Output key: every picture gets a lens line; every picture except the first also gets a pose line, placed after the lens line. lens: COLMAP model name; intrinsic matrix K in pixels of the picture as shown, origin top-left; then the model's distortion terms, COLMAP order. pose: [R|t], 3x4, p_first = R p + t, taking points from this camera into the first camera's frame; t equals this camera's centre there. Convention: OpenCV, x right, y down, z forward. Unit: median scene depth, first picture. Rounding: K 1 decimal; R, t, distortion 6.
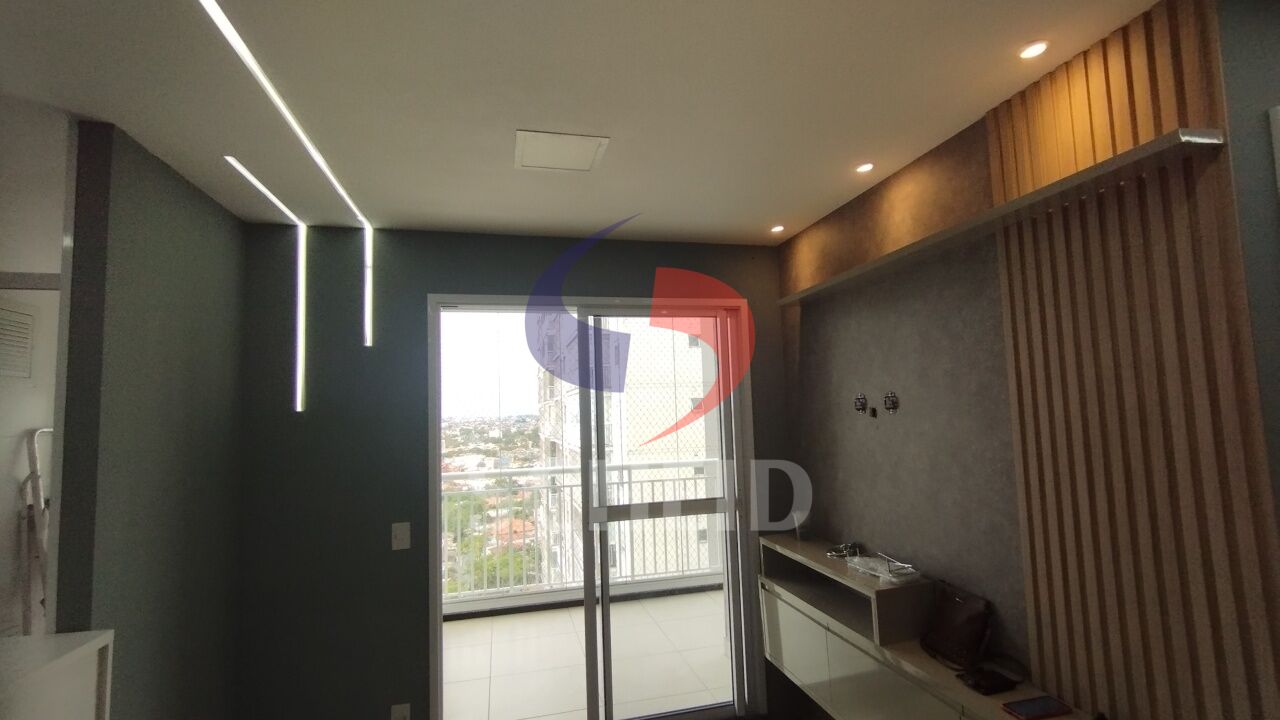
lens RADIAL K [[593.5, 0, 640.0], [0, 593.5, 360.0], [0, 0, 1]] dist [-0.001198, -0.000572]
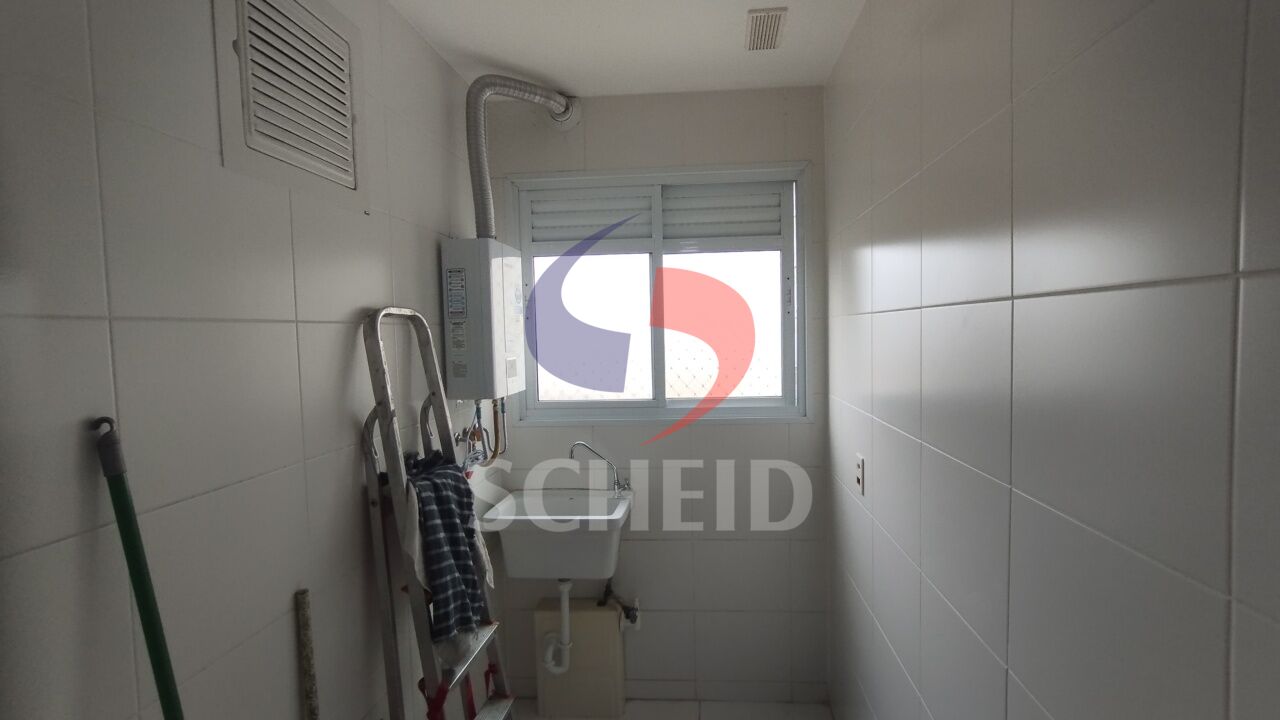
lens RADIAL K [[593.5, 0, 640.0], [0, 593.5, 360.0], [0, 0, 1]] dist [-0.001198, -0.000572]
pose [[0.933824, 0.034449, -0.356071, -0.686526], [0.018907, 0.989208, 0.145291, 0.096158], [0.357234, -0.142409, 0.923095, 0.663355]]
